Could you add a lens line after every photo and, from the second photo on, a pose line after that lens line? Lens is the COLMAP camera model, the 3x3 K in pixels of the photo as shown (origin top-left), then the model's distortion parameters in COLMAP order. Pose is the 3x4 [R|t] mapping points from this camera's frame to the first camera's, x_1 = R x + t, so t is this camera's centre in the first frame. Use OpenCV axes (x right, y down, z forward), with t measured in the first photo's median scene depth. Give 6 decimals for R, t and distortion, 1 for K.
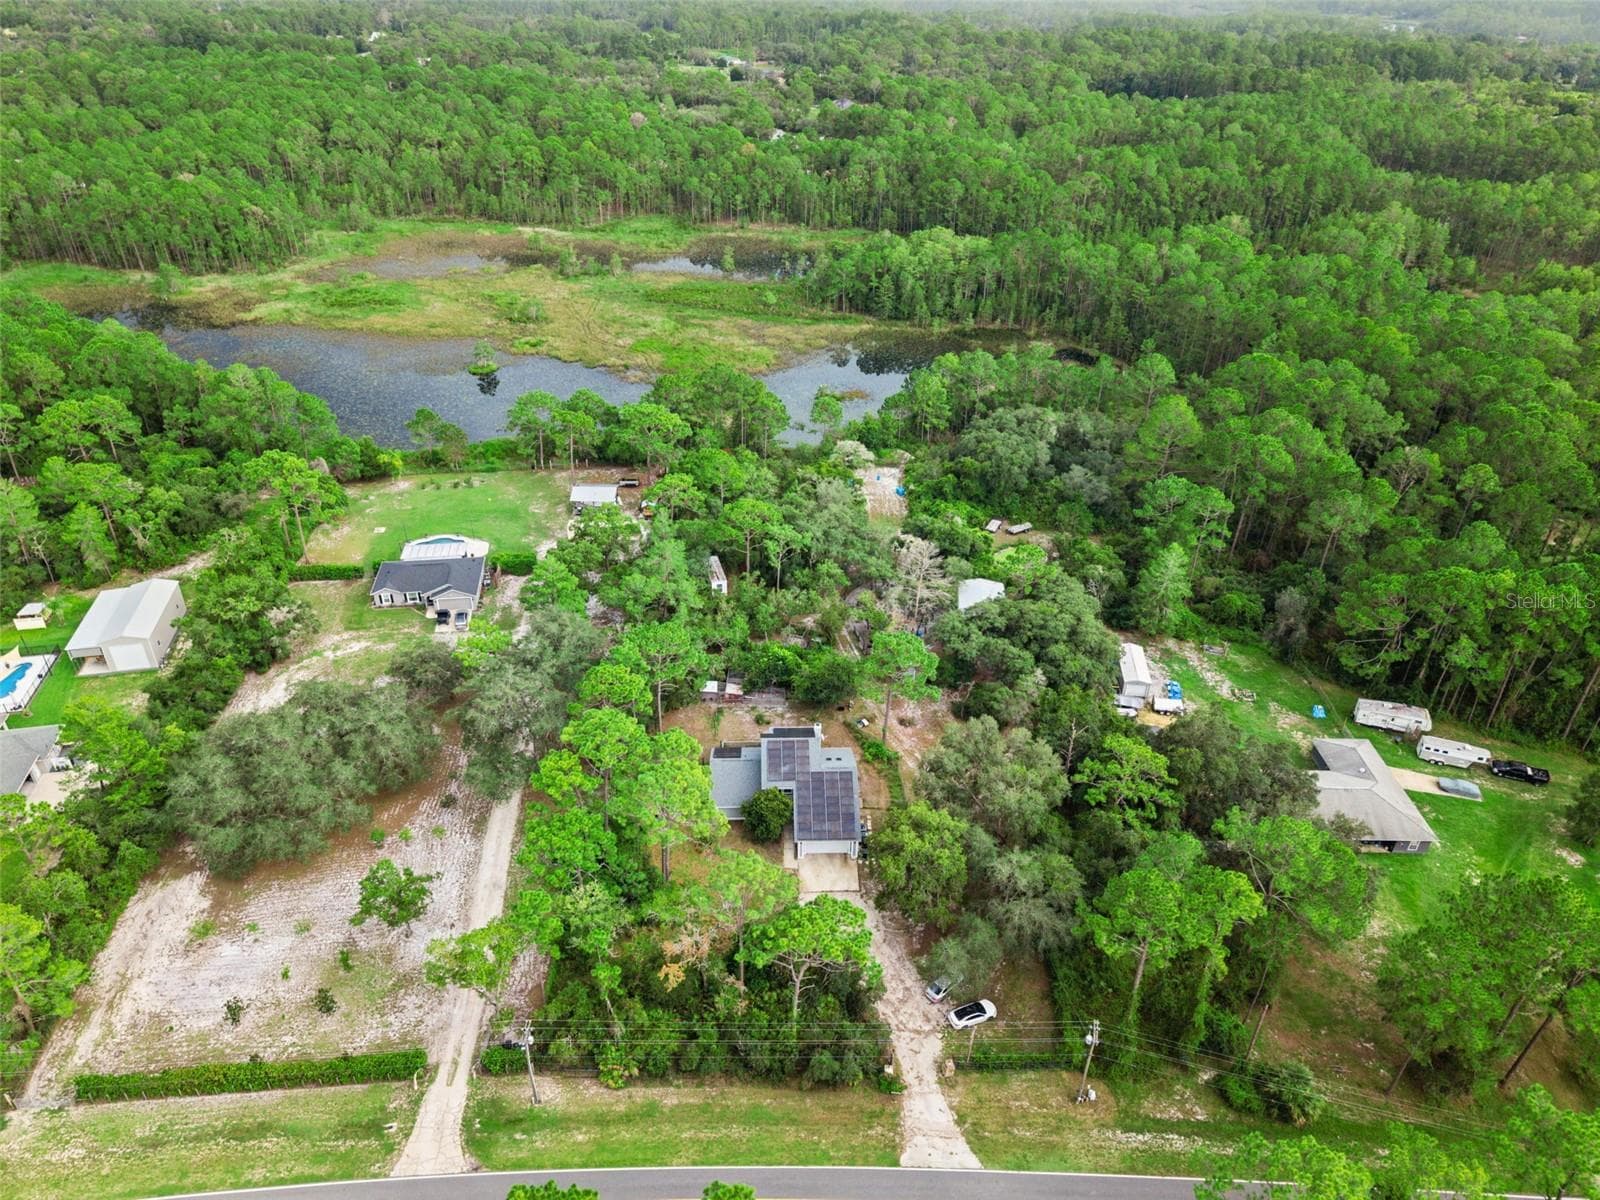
lens RADIAL K [[1094.2, 0, 800.0], [0, 1094.2, 600.0], [0, 0, 1]] dist [0.012792, -0.009949]
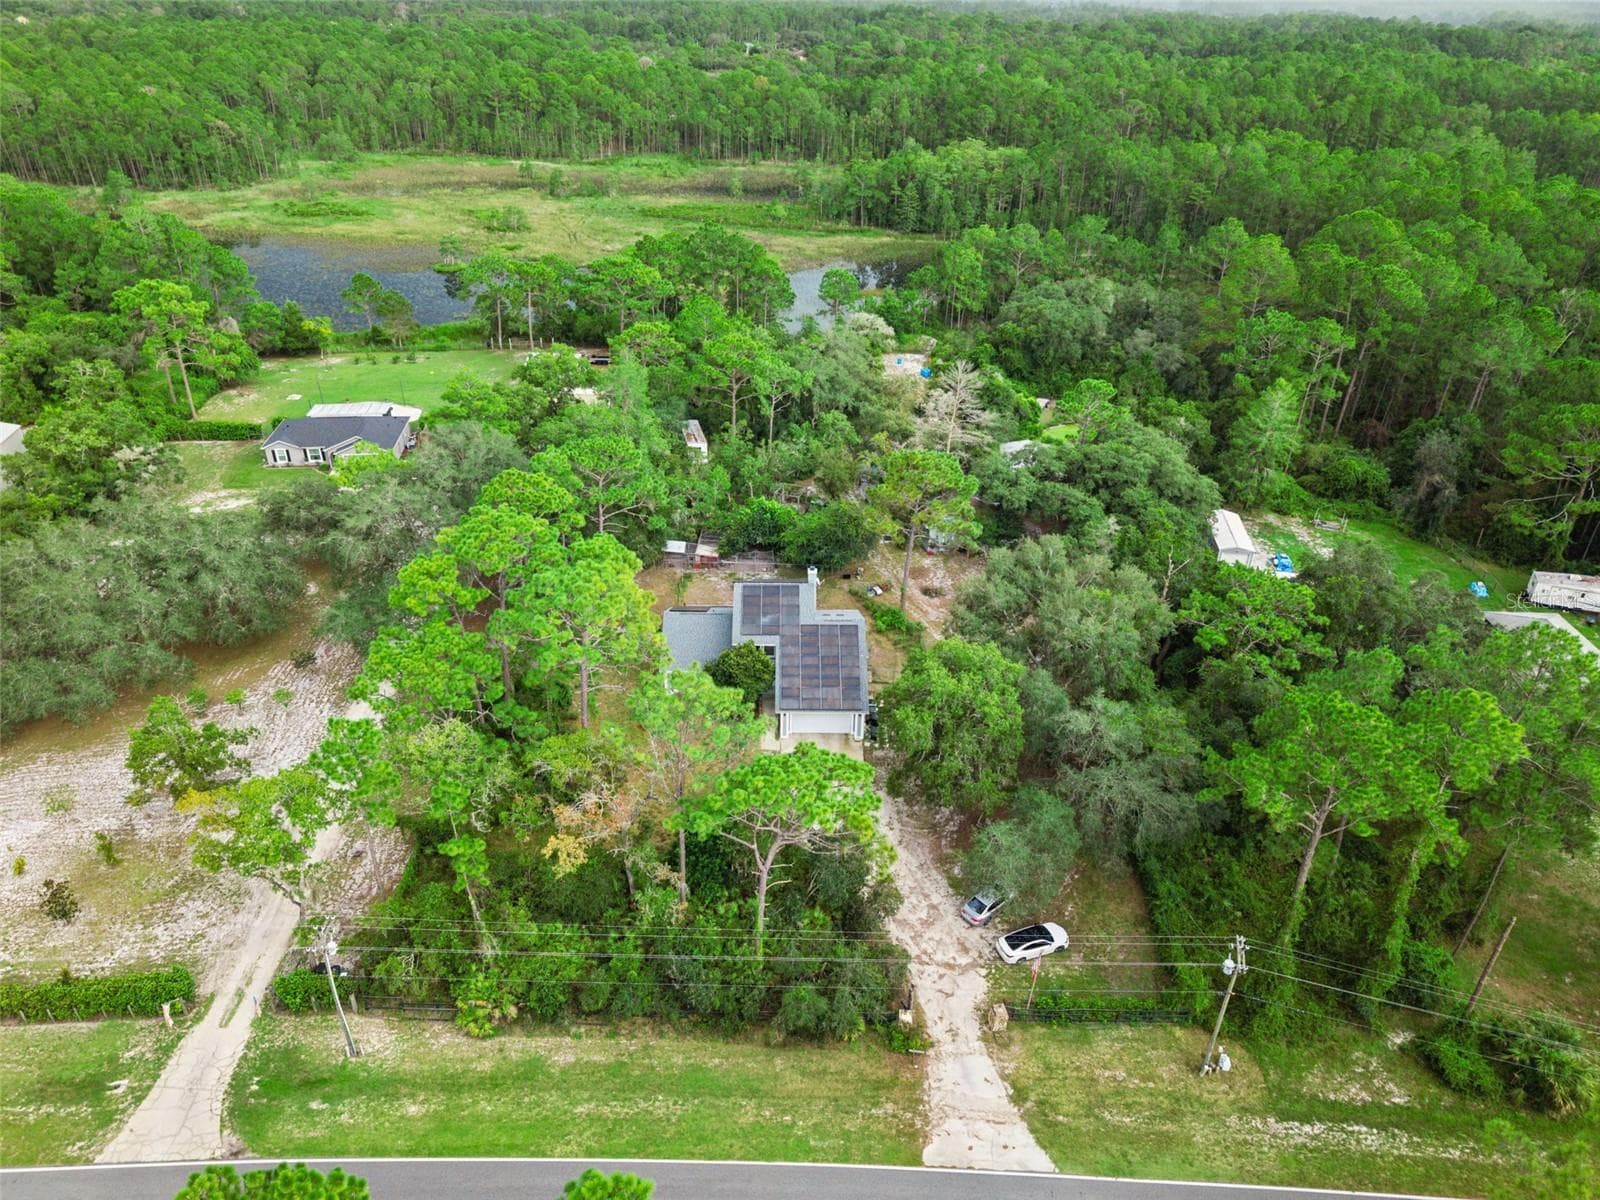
lens RADIAL K [[1094.2, 0, 800.0], [0, 1094.2, 600.0], [0, 0, 1]] dist [0.012792, -0.009949]
pose [[0.999767, 0.013106, -0.017179, 0.018565], [-0.013591, 0.999504, -0.028421, 0.139546], [0.016798, 0.028648, 0.999448, 0.240089]]
